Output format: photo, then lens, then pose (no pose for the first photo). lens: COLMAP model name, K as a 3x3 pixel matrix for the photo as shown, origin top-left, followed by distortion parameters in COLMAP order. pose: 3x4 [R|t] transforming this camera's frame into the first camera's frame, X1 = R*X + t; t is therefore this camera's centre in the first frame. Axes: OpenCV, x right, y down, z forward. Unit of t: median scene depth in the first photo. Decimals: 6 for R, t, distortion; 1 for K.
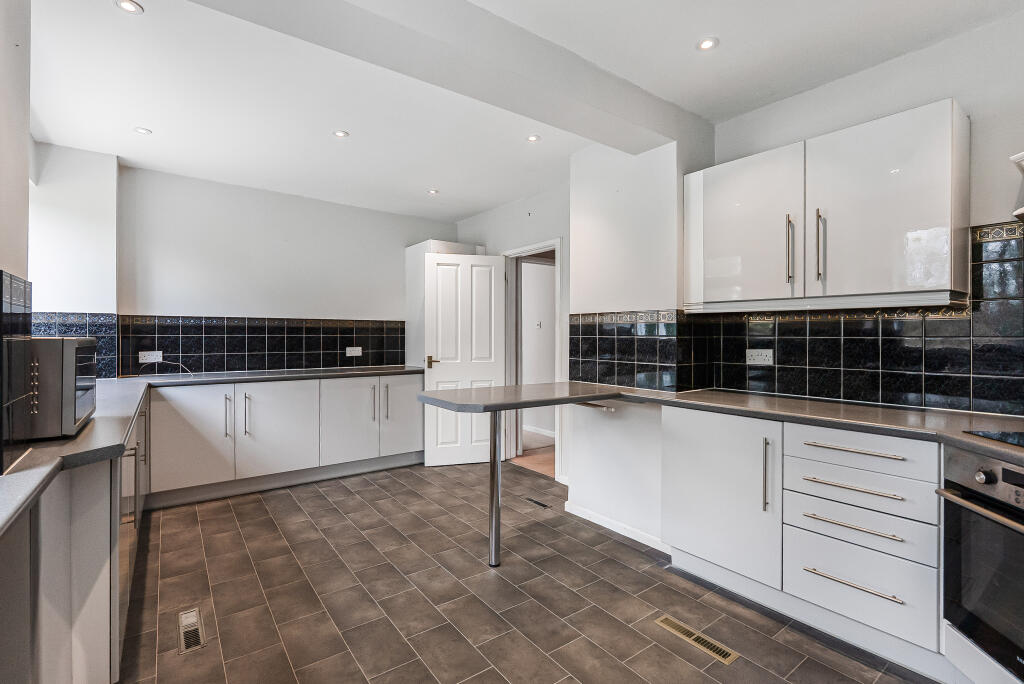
lens RADIAL K [[459.4, 0, 510.9], [0, 459.4, 338.5], [0, 0, 1]] dist [-0.003932, -0.000228]
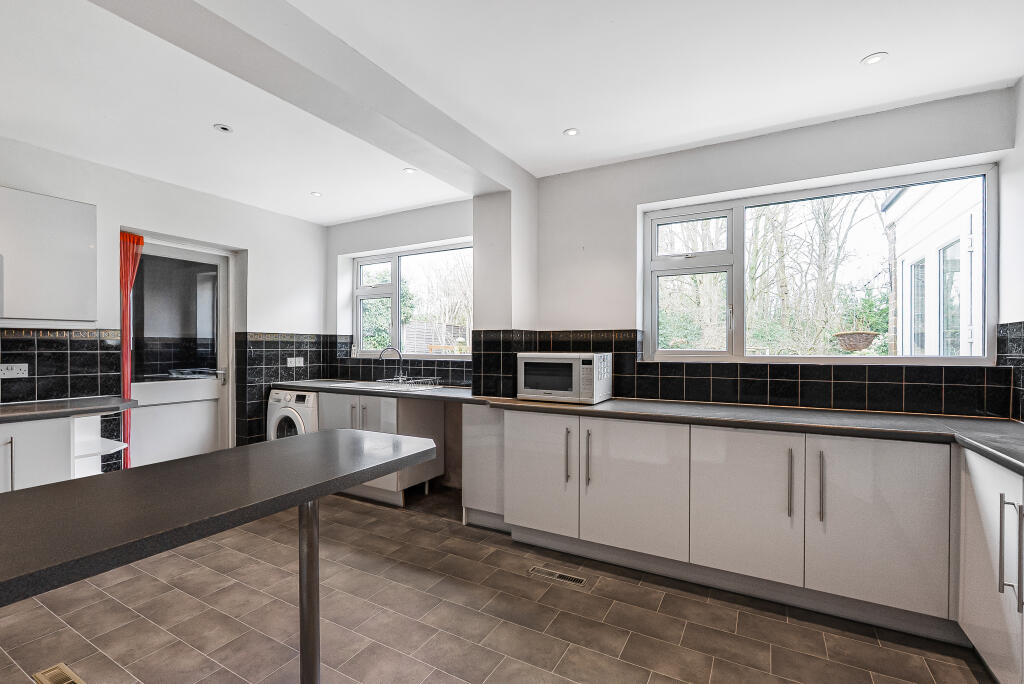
lens RADIAL K [[459.4, 0, 506.3], [0, 459.4, 347.2], [0, 0, 1]] dist [-0.003932, -0.000228]
pose [[-0.916564, -0.003684, -0.399871, -0.037694], [-0.005207, 0.999983, 0.002723, -0.021013], [0.399854, 0.004578, -0.916567, 2.066240]]
